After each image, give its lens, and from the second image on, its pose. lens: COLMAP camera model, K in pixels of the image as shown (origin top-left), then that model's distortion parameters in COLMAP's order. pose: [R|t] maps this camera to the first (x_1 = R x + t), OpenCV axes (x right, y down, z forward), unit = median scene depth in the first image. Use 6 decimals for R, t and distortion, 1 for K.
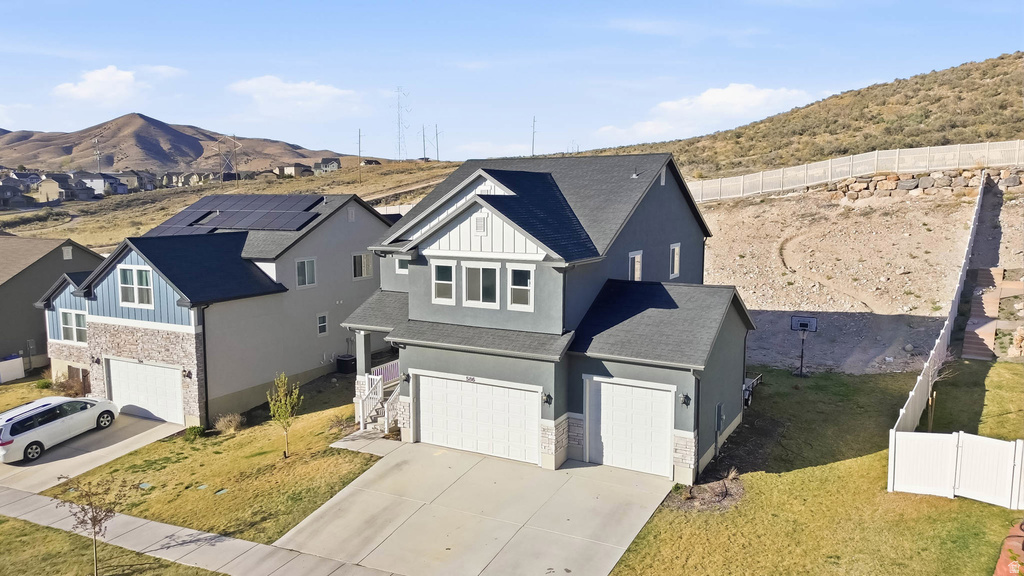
lens RADIAL K [[740.5, 0, 501.4], [0, 740.5, 287.3], [0, 0, 1]] dist [0.069384, -0.077125]
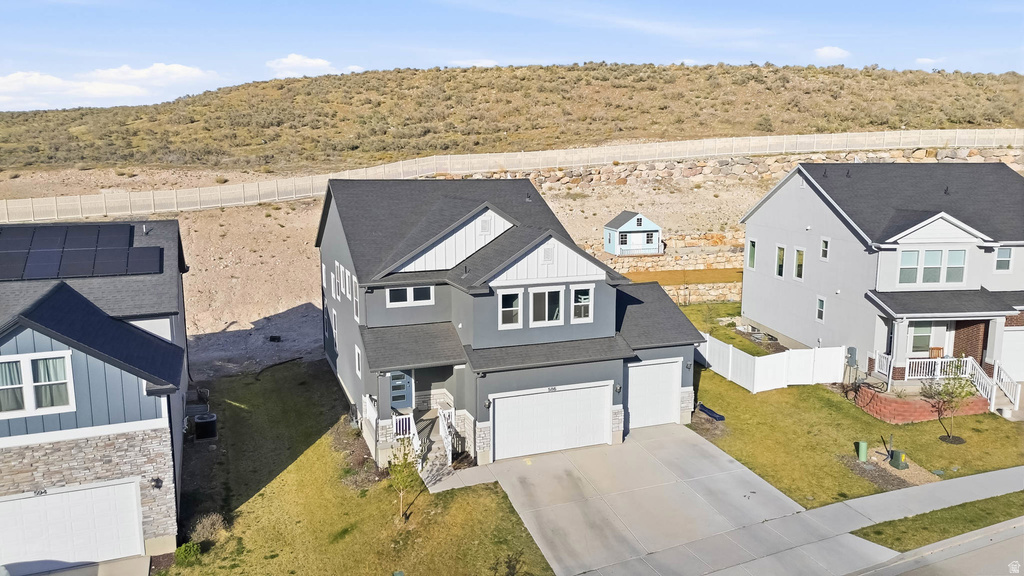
lens RADIAL K [[727.1, 0, 510.0], [0, 727.1, 284.4], [0, 0, 1]] dist [0.067745, -0.072667]
pose [[0.634878, -0.121316, 0.763029, -0.878901], [0.094627, 0.992370, 0.079045, -0.125849], [-0.766796, 0.022020, 0.641513, 0.307816]]
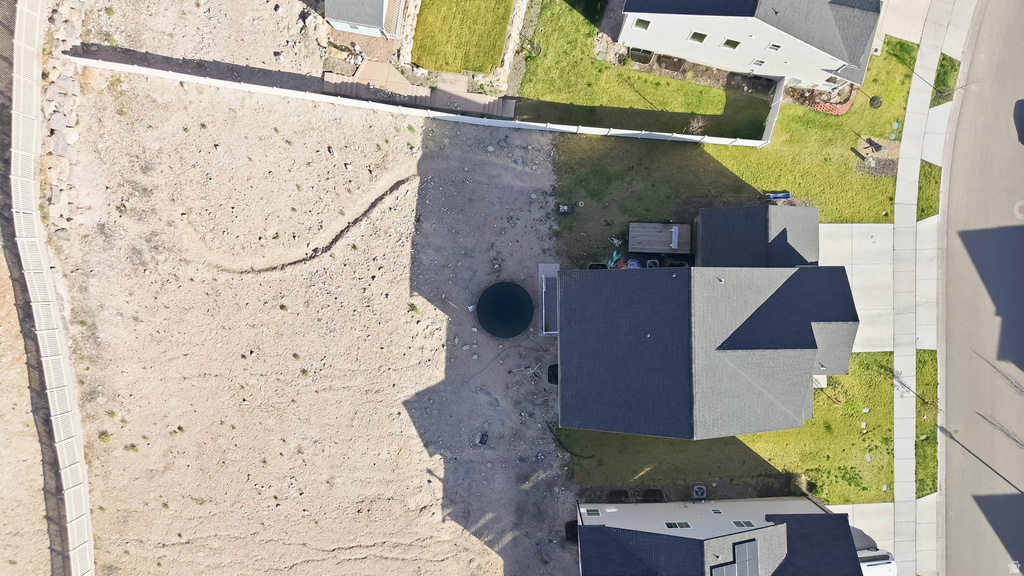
lens RADIAL K [[727.1, 0, 510.0], [0, 727.1, 284.4], [0, 0, 1]] dist [0.067745, -0.072667]
pose [[-0.500616, -0.865554, 0.014155, 0.423649], [0.126369, -0.056893, 0.990351, -1.900326], [-0.856397, 0.497574, 0.137860, 1.349850]]
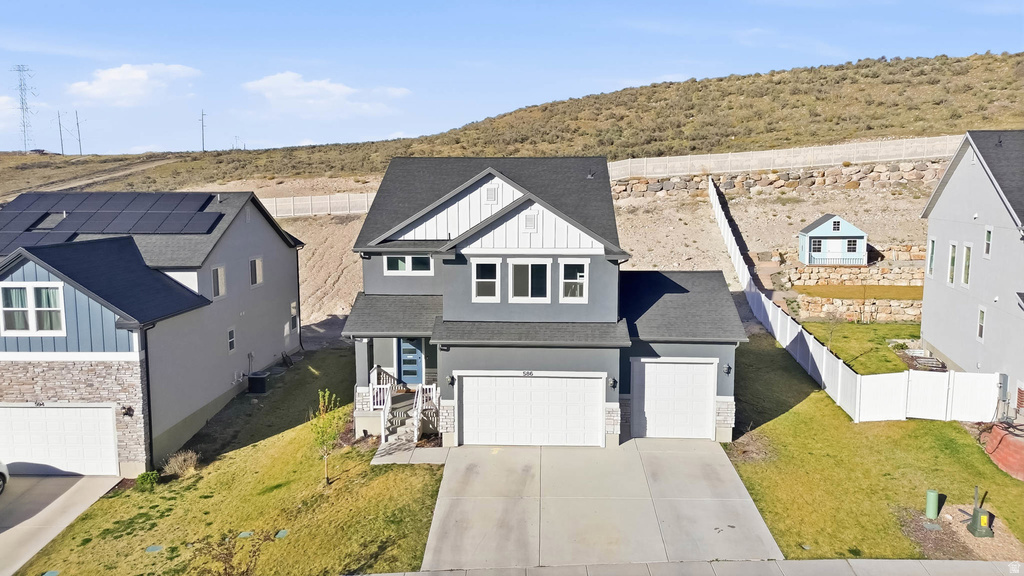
lens RADIAL K [[727.1, 0, 510.0], [0, 727.1, 284.4], [0, 0, 1]] dist [0.067745, -0.072667]
pose [[0.892476, -0.052988, 0.447972, -0.480645], [0.054059, 0.998484, 0.010405, -0.009615], [-0.447844, 0.014931, 0.893987, 0.110213]]
